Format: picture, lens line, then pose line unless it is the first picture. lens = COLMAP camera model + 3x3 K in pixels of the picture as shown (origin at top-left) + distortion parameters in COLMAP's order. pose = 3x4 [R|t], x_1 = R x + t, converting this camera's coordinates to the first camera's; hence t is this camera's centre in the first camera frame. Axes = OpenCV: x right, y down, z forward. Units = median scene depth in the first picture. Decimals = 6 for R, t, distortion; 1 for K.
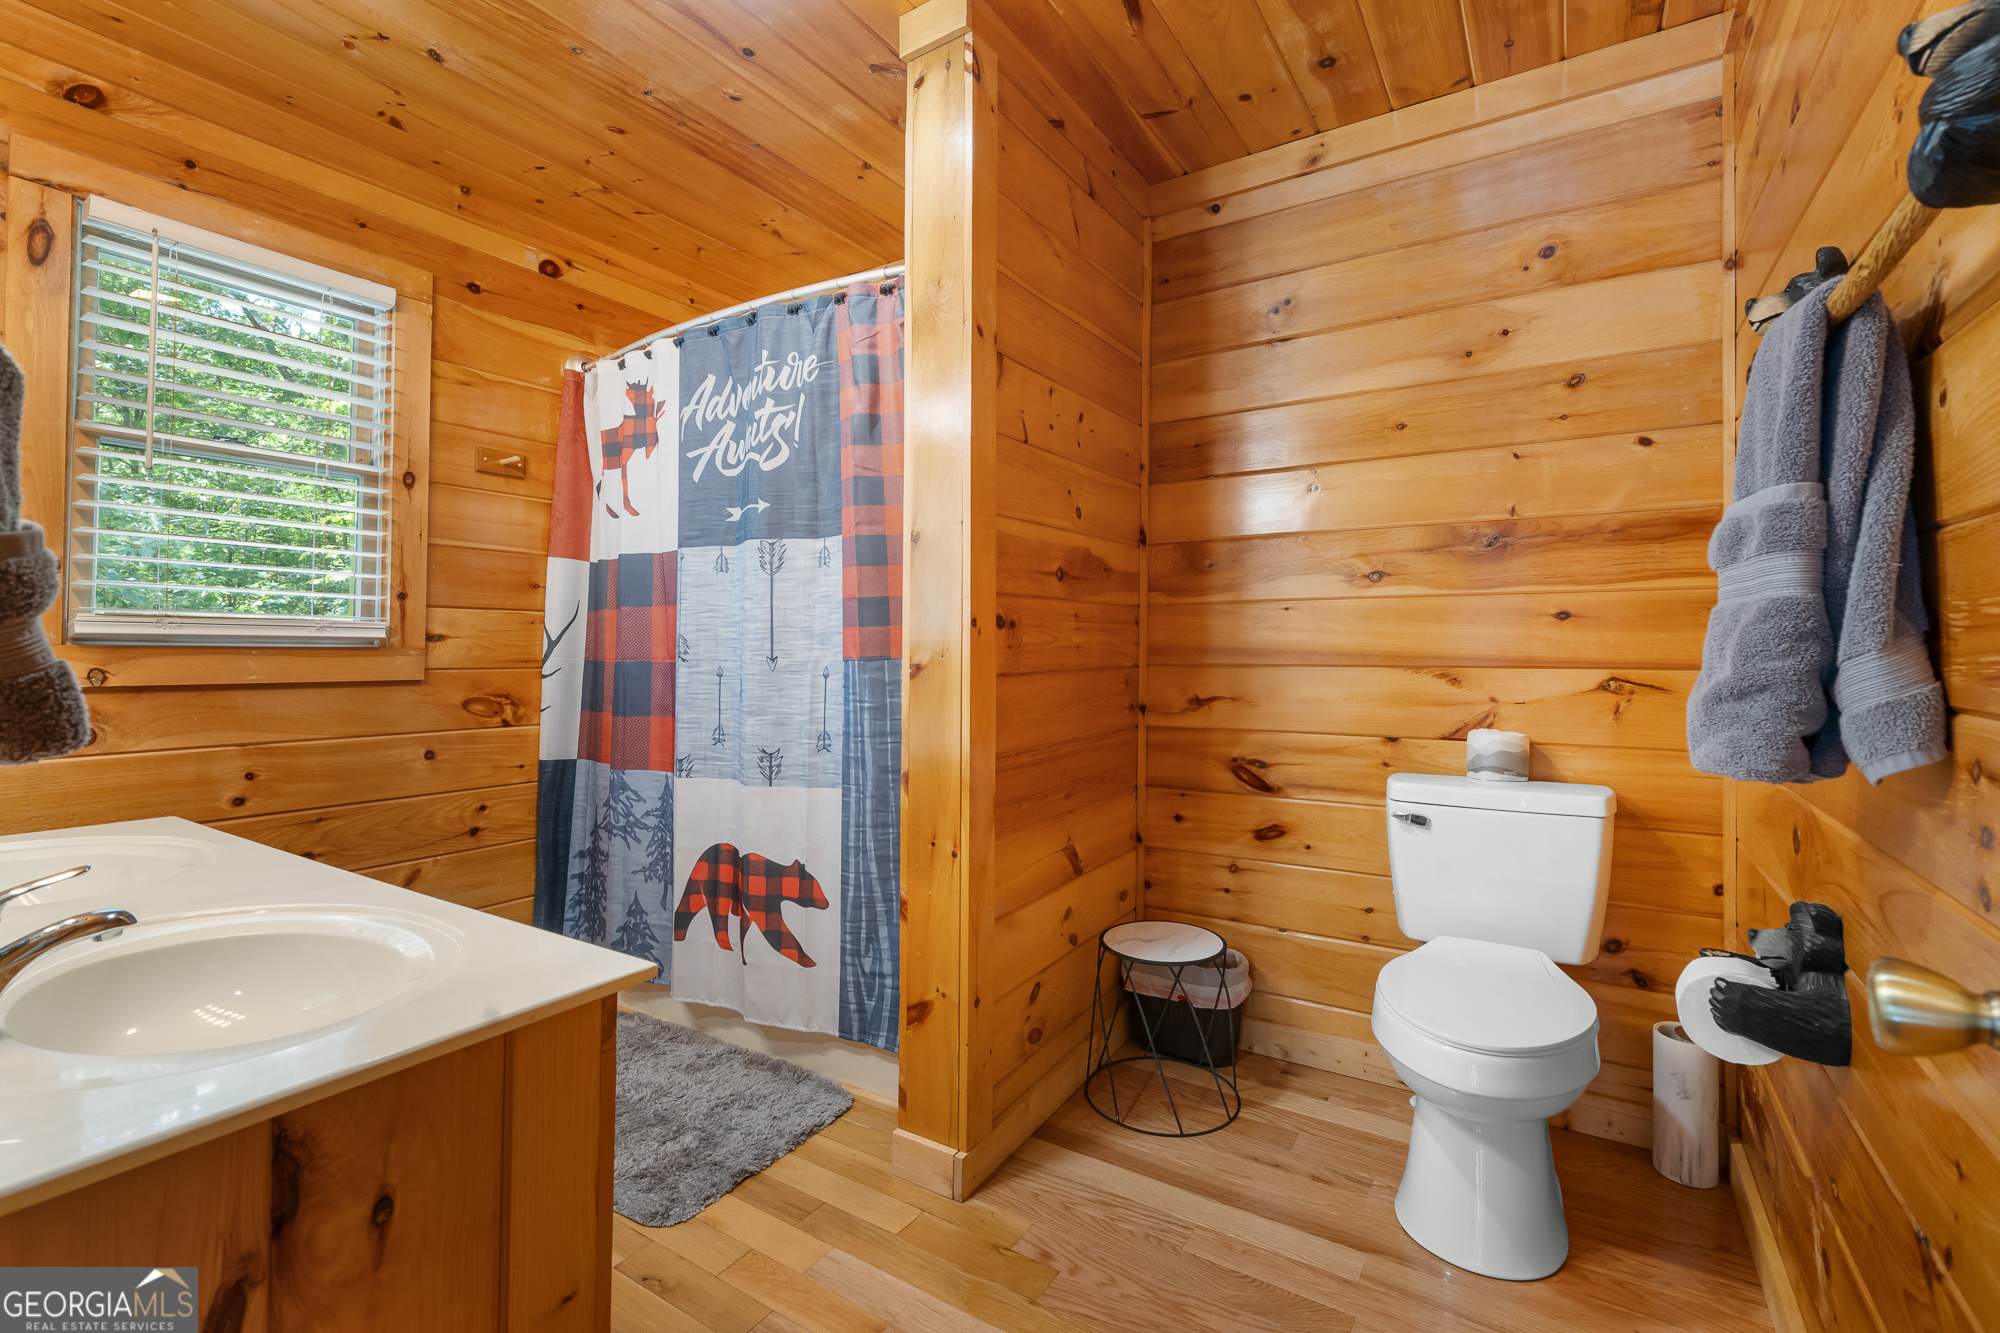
lens RADIAL K [[898.8, 0, 992.4], [0, 898.8, 666.1], [0, 0, 1]] dist [0.000141, 0.000105]
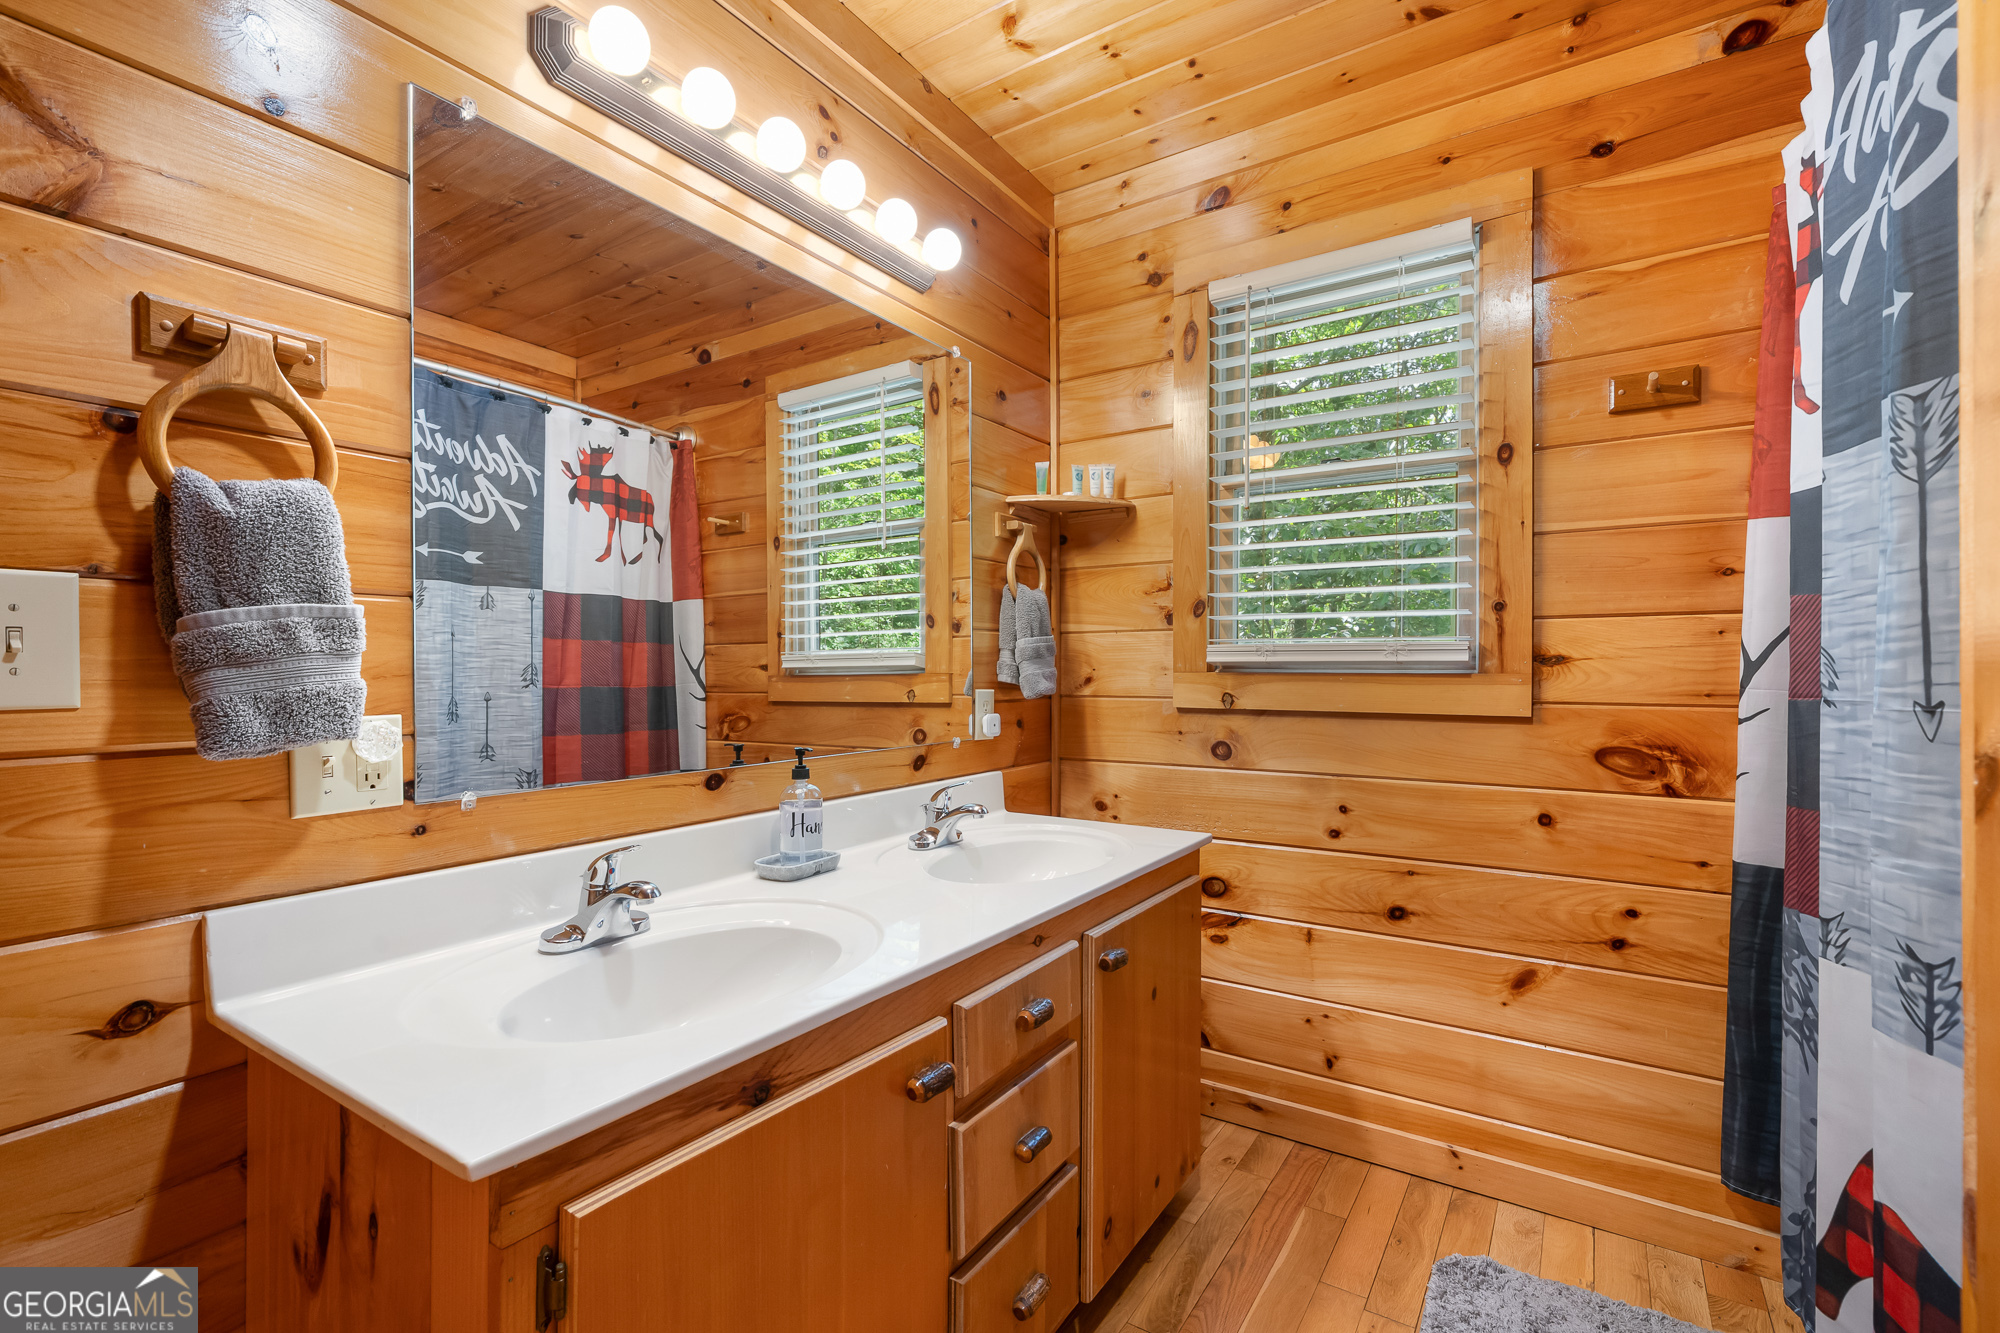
lens RADIAL K [[898.8, 0, 992.4], [0, 898.8, 666.1], [0, 0, 1]] dist [0.000141, 0.000105]
pose [[-0.011372, -0.006413, -0.999915, 0.114644], [-0.015083, 0.999867, -0.006241, -0.015364], [0.999822, 0.015011, -0.011467, 0.559902]]
